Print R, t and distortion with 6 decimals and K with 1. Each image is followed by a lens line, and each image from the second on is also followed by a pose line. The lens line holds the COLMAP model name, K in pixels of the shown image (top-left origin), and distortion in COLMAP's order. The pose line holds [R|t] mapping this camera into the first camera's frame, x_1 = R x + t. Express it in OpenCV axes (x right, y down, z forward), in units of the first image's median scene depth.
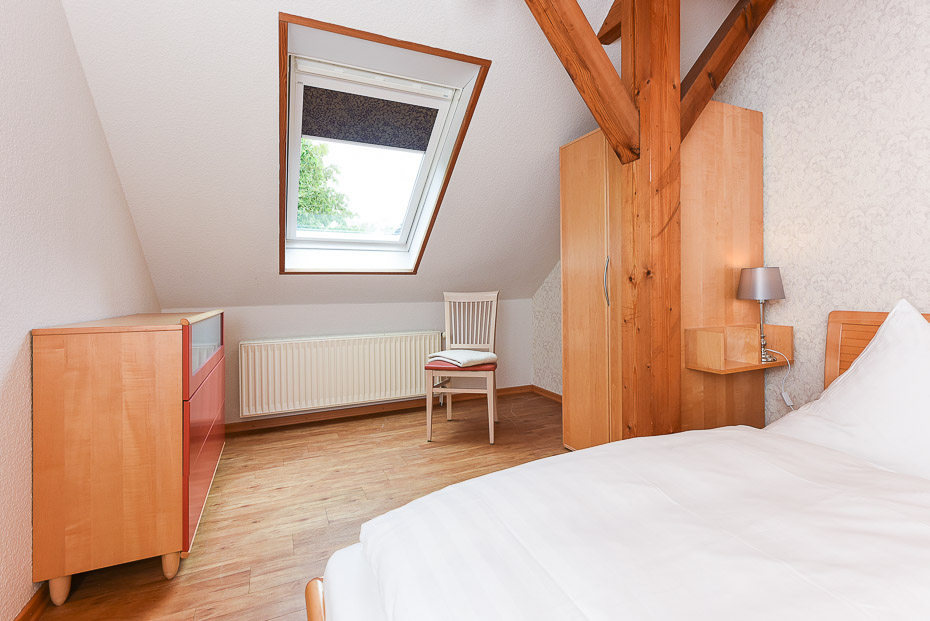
lens RADIAL K [[432.7, 0, 468.1], [0, 432.7, 292.9], [0, 0, 1]] dist [0.002331, 0.000199]
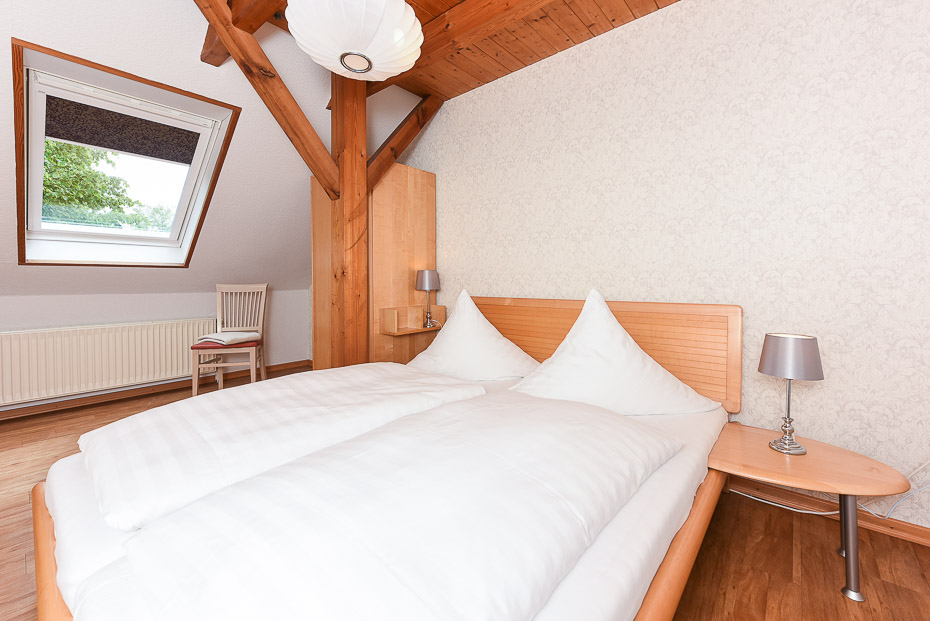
lens RADIAL K [[386.1, 0, 466.9], [0, 386.1, 289.1], [0, 0, 1]] dist [0.001894, 0.000103]
pose [[0.906734, 0.003401, 0.421690, 0.191417], [-0.006930, 0.999953, 0.006835, 0.001167], [-0.421647, -0.009120, 0.906714, -0.377766]]
